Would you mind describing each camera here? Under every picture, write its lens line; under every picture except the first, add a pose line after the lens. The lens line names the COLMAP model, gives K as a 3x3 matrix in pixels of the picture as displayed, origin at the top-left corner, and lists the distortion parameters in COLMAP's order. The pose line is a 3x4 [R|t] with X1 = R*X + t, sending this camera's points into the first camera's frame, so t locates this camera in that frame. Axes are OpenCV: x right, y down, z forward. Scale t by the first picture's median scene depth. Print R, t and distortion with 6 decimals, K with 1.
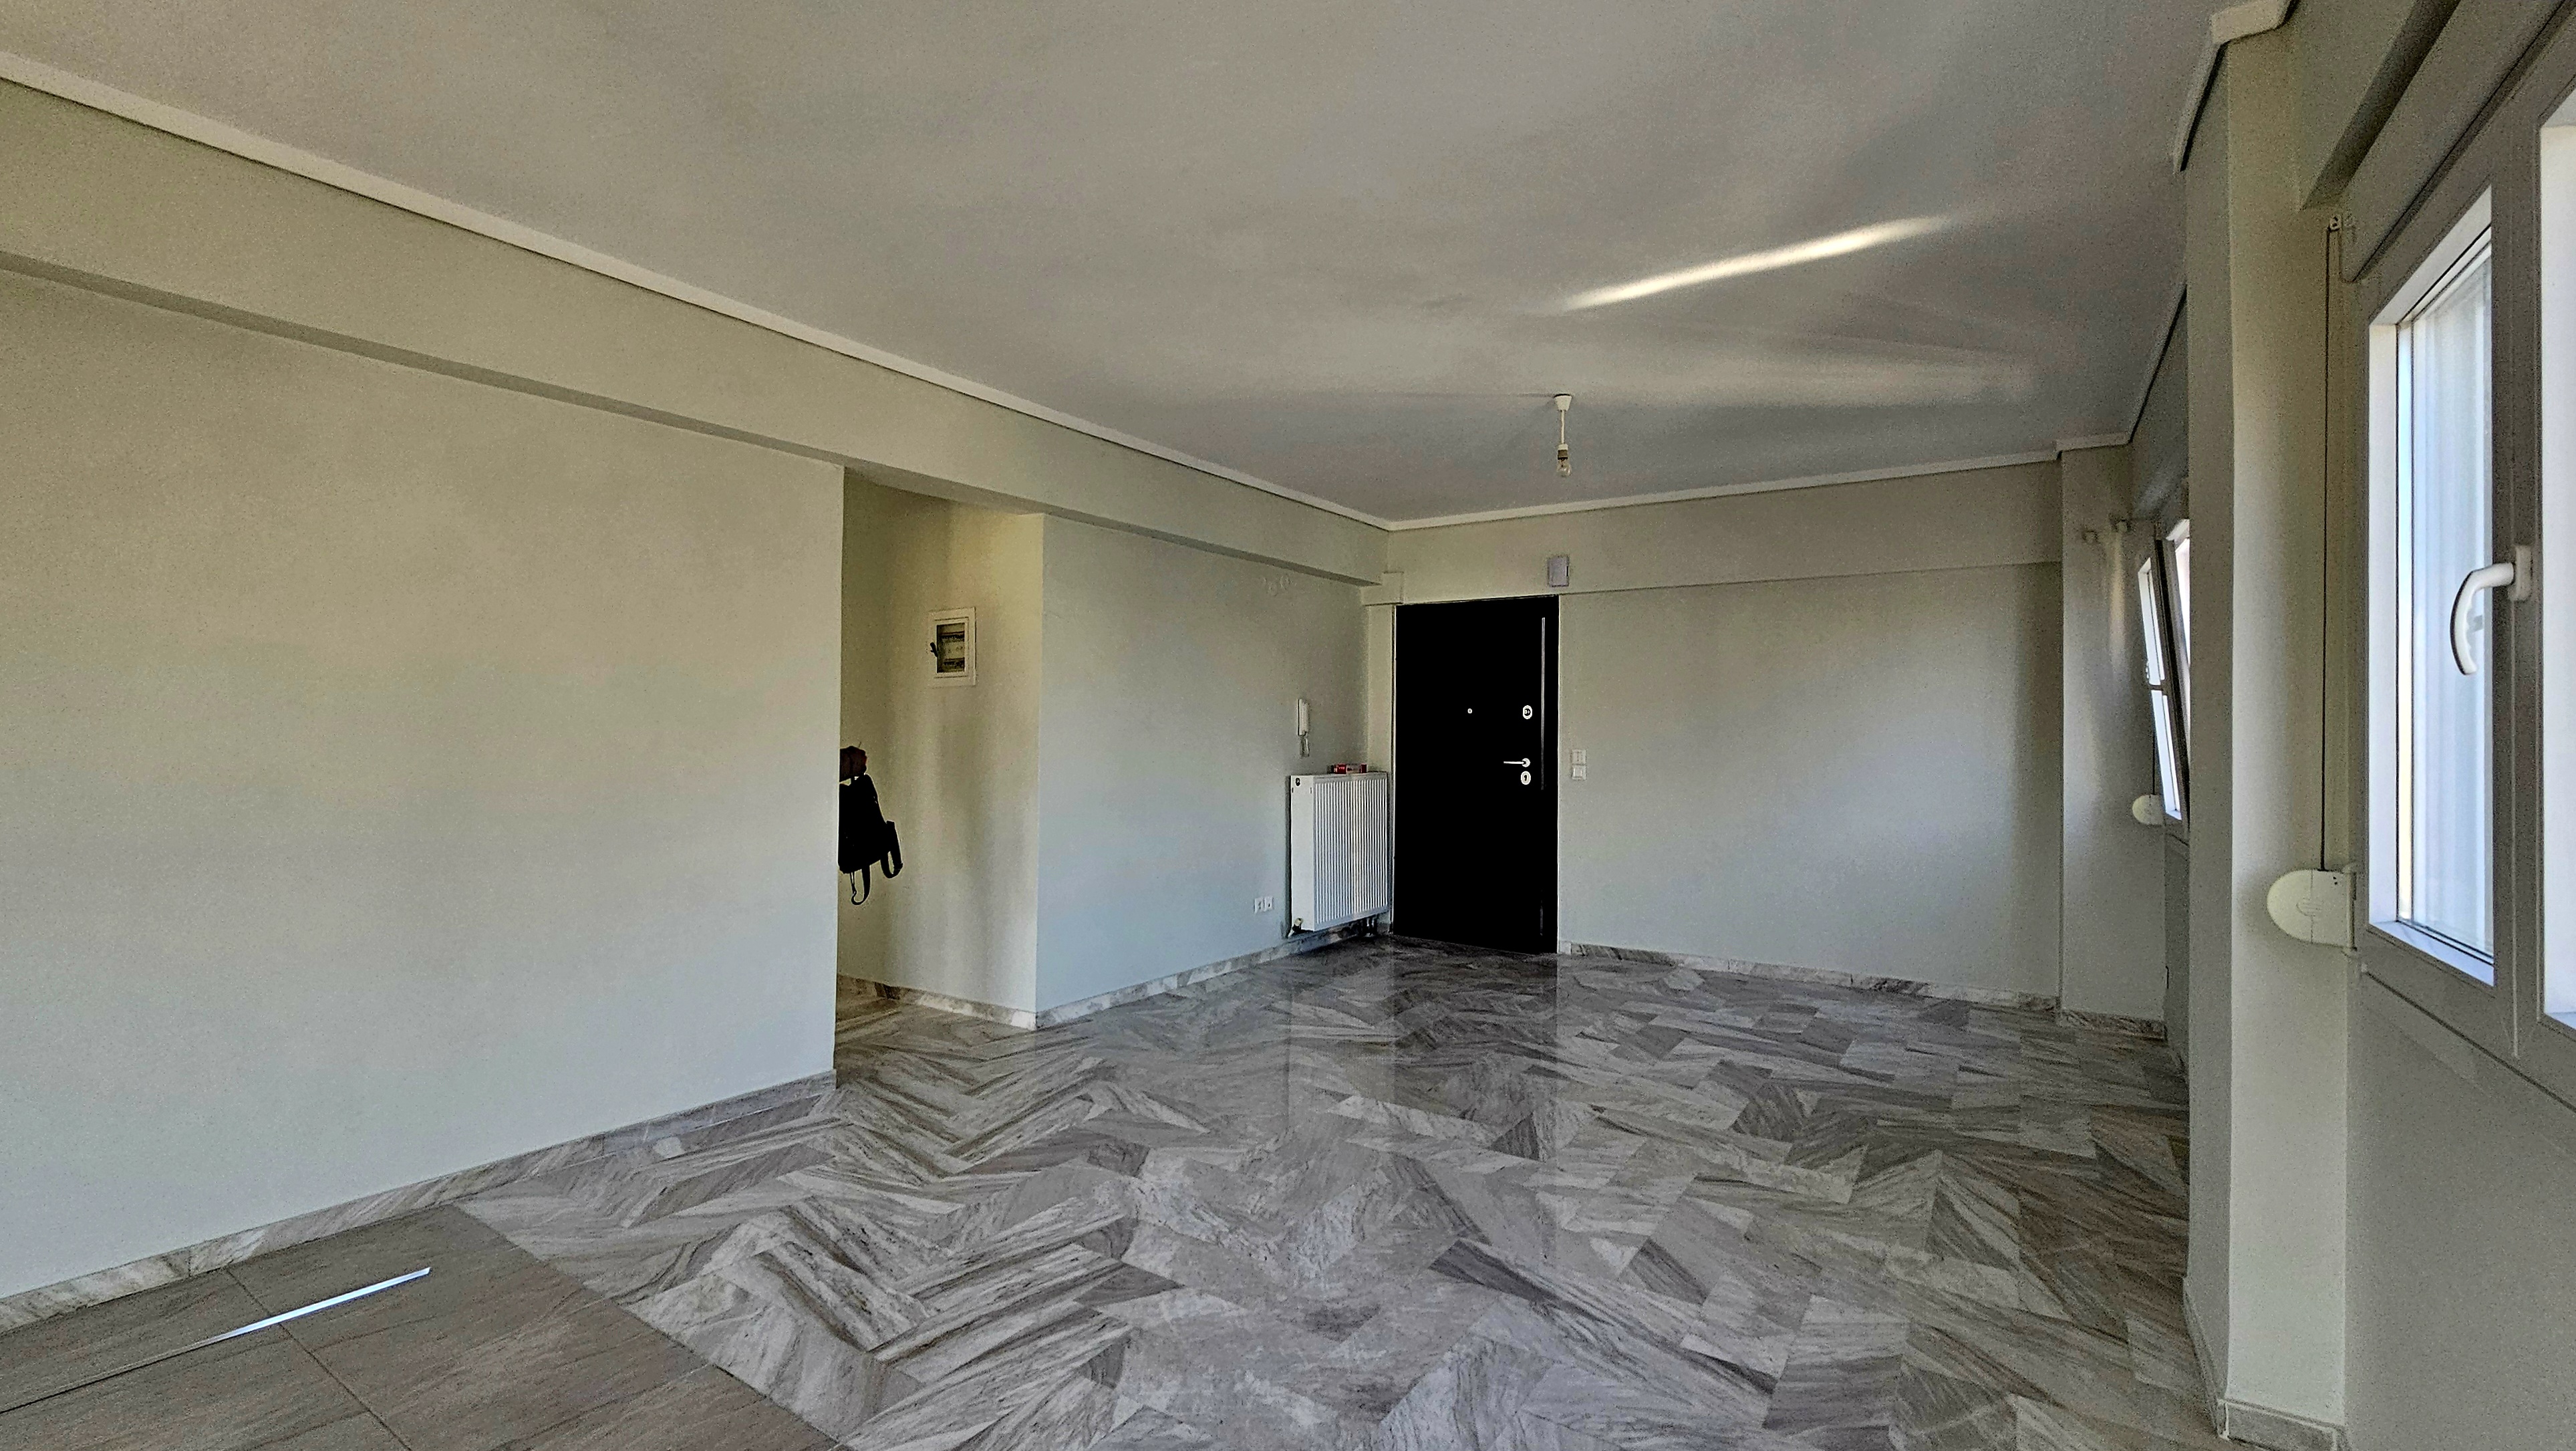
lens RADIAL K [[1093.9, 0, 1288.8], [0, 1093.9, 719.7], [0, 0, 1]] dist [-0.001270, 0.000471]
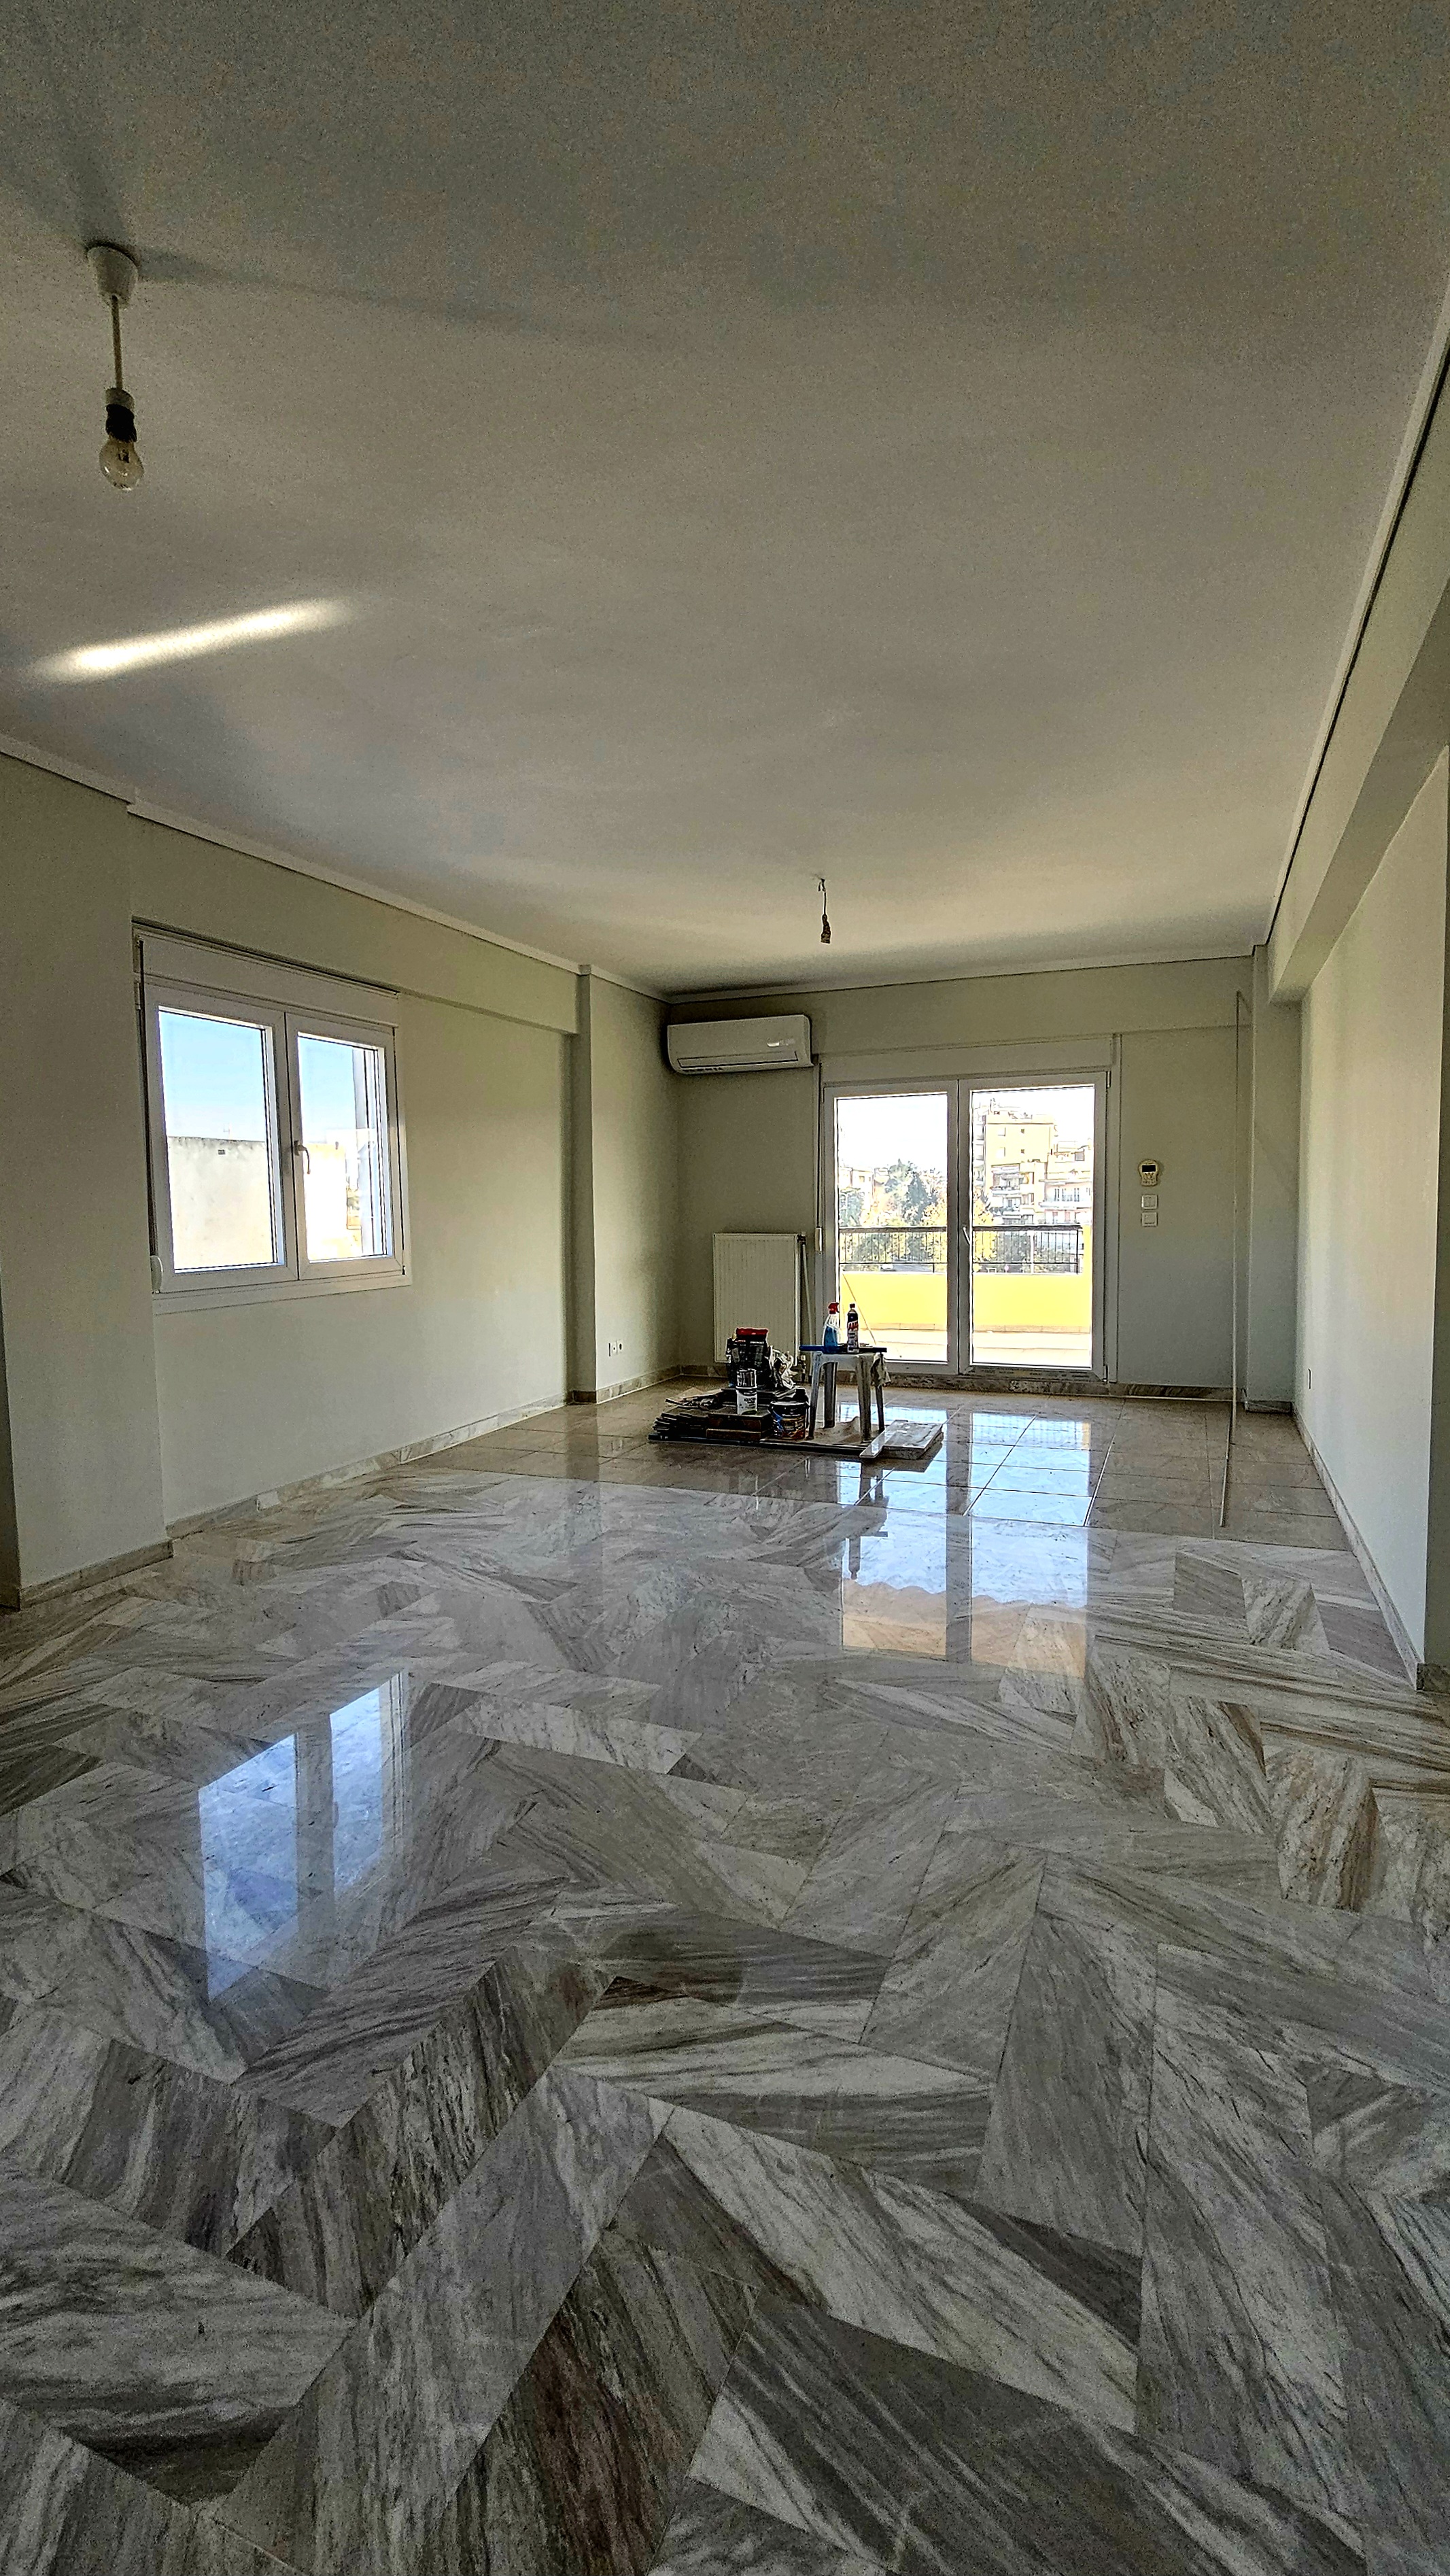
lens RADIAL K [[1113.2, 0, 727.6], [0, 1113.2, 1298.6], [0, 0, 1]] dist [-0.000234, -0.000169]
pose [[-0.980805, 0.023743, -0.193540, 0.157208], [0.010142, 0.997427, 0.070964, 0.045073], [0.194727, 0.067639, -0.978523, 1.813485]]
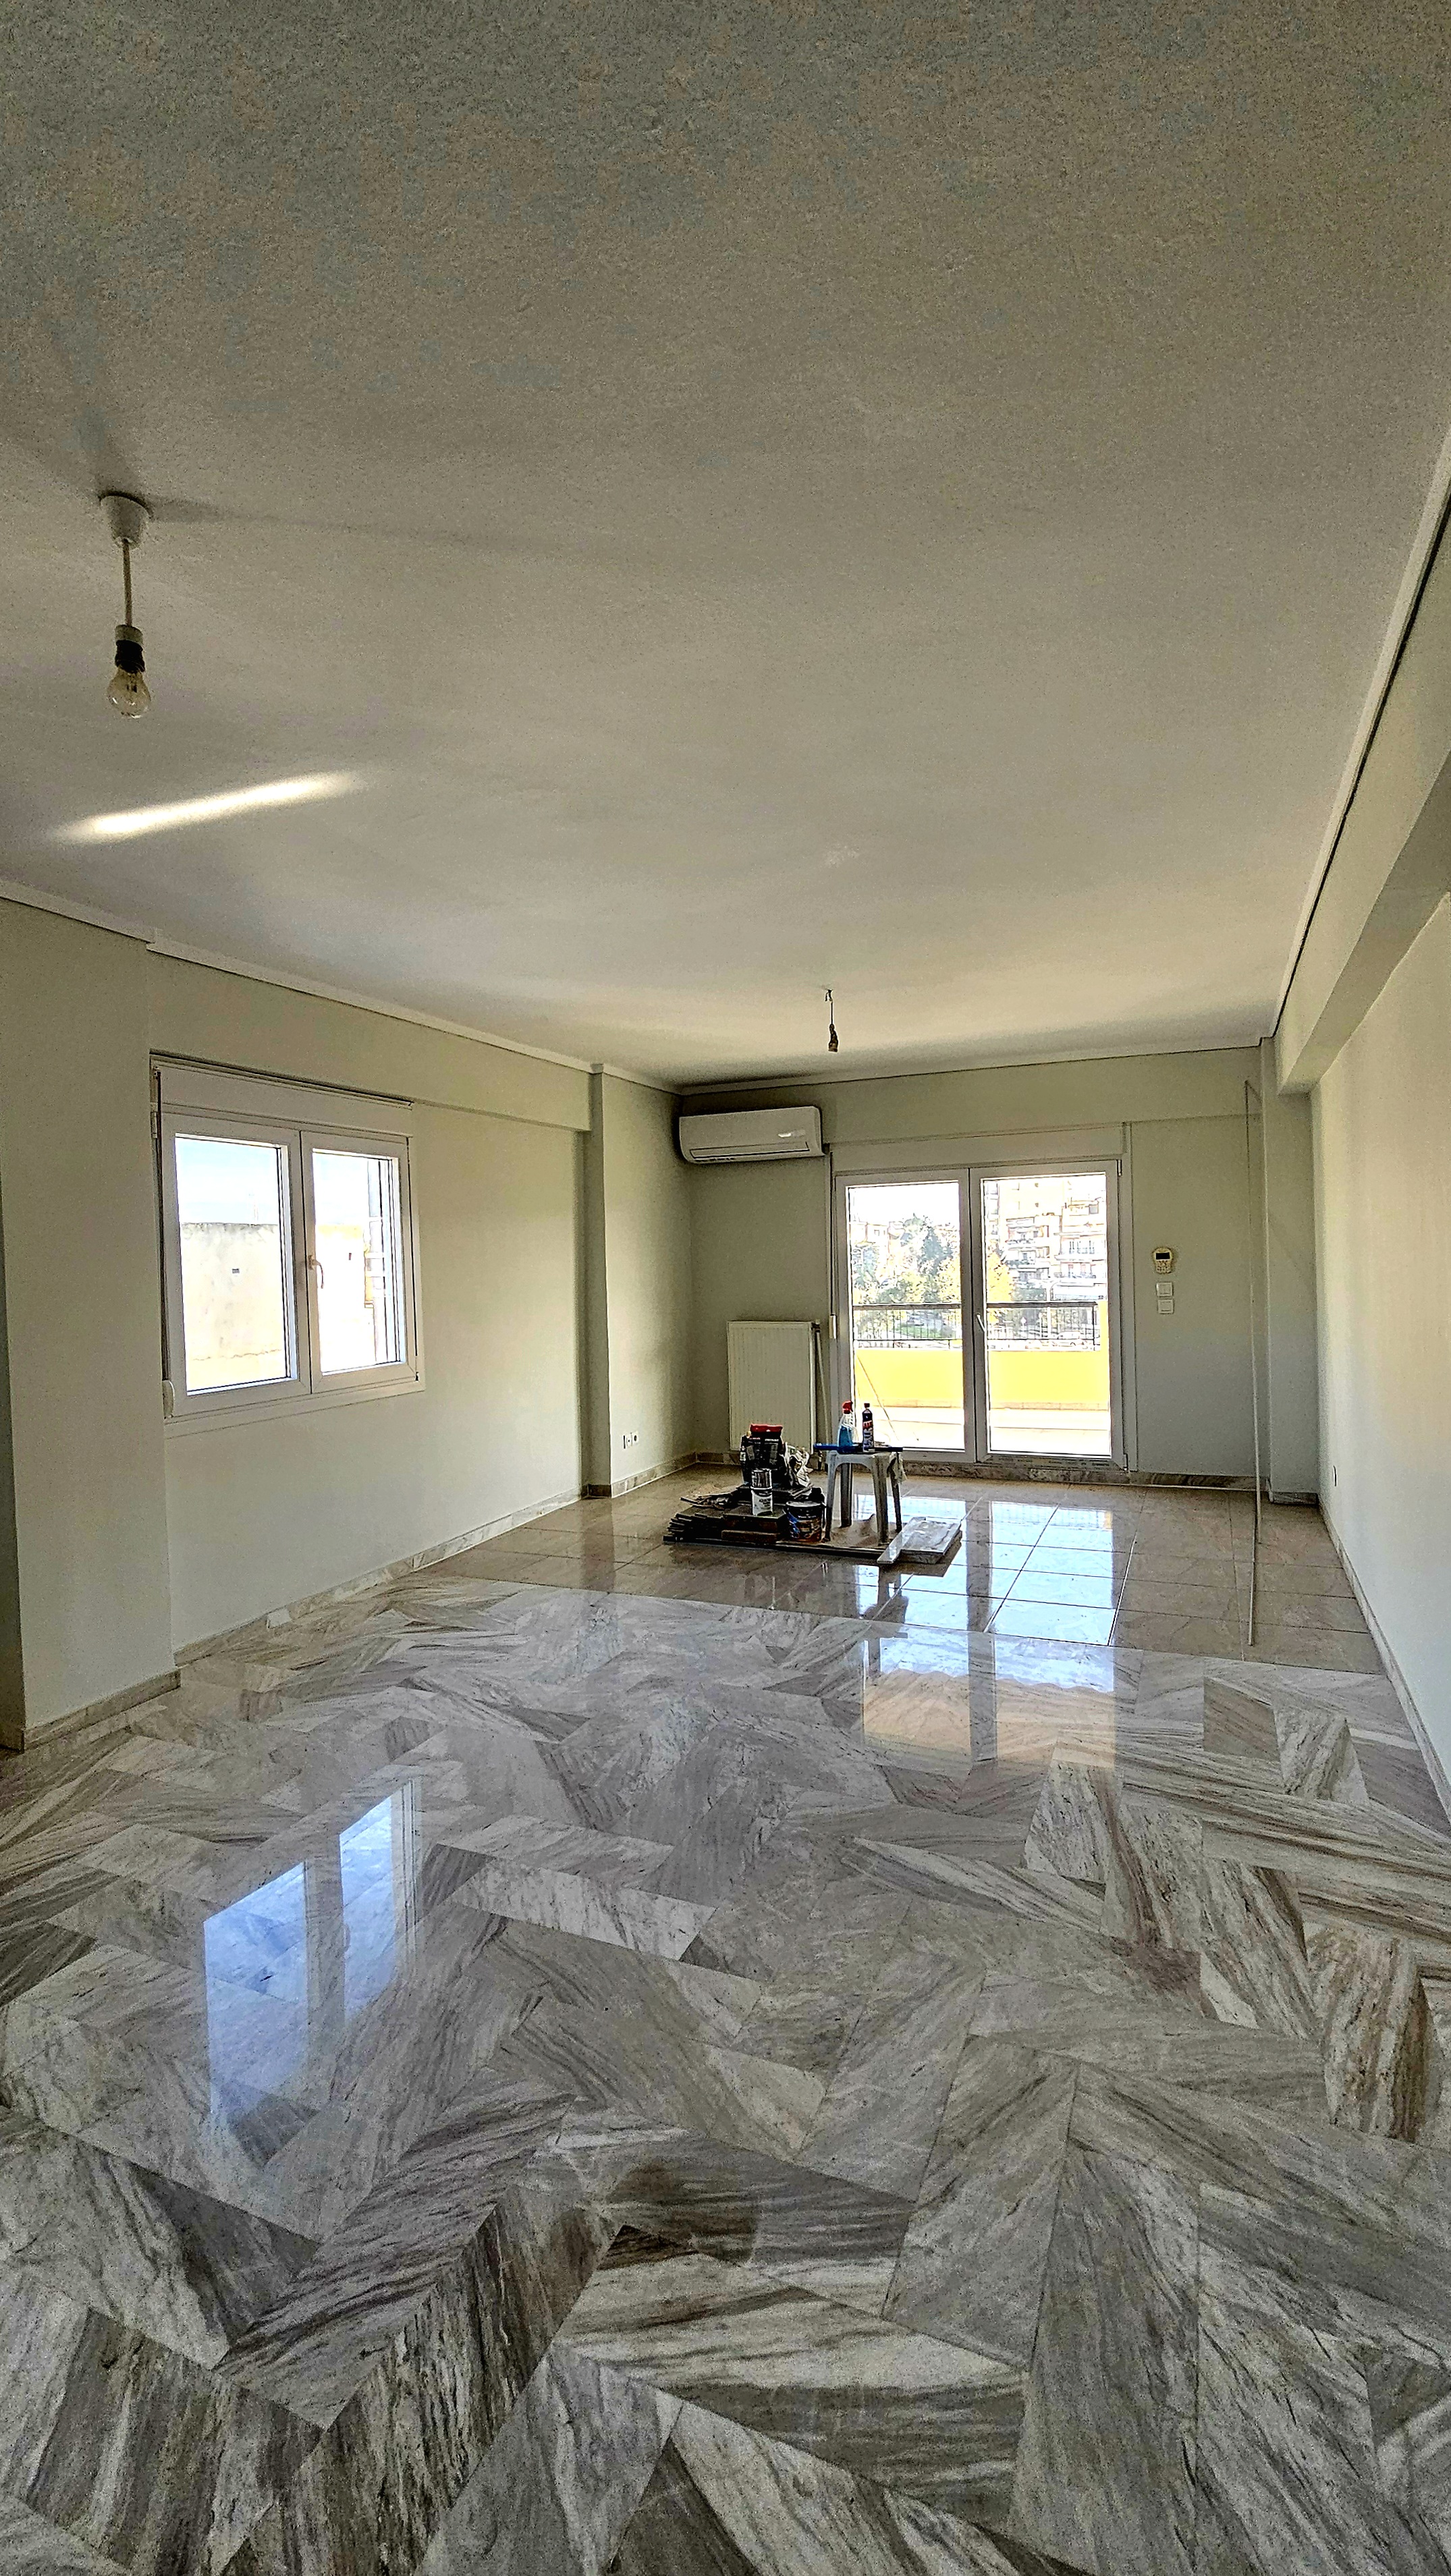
lens RADIAL K [[1106.6, 0, 726.9], [0, 1106.6, 1292.6], [0, 0, 1]] dist [0.000203, -0.000385]
pose [[-0.983559, 0.025117, -0.178832, 0.147019], [0.022644, 0.999618, 0.015853, -0.020158], [0.179162, 0.011543, -0.983752, 1.799448]]
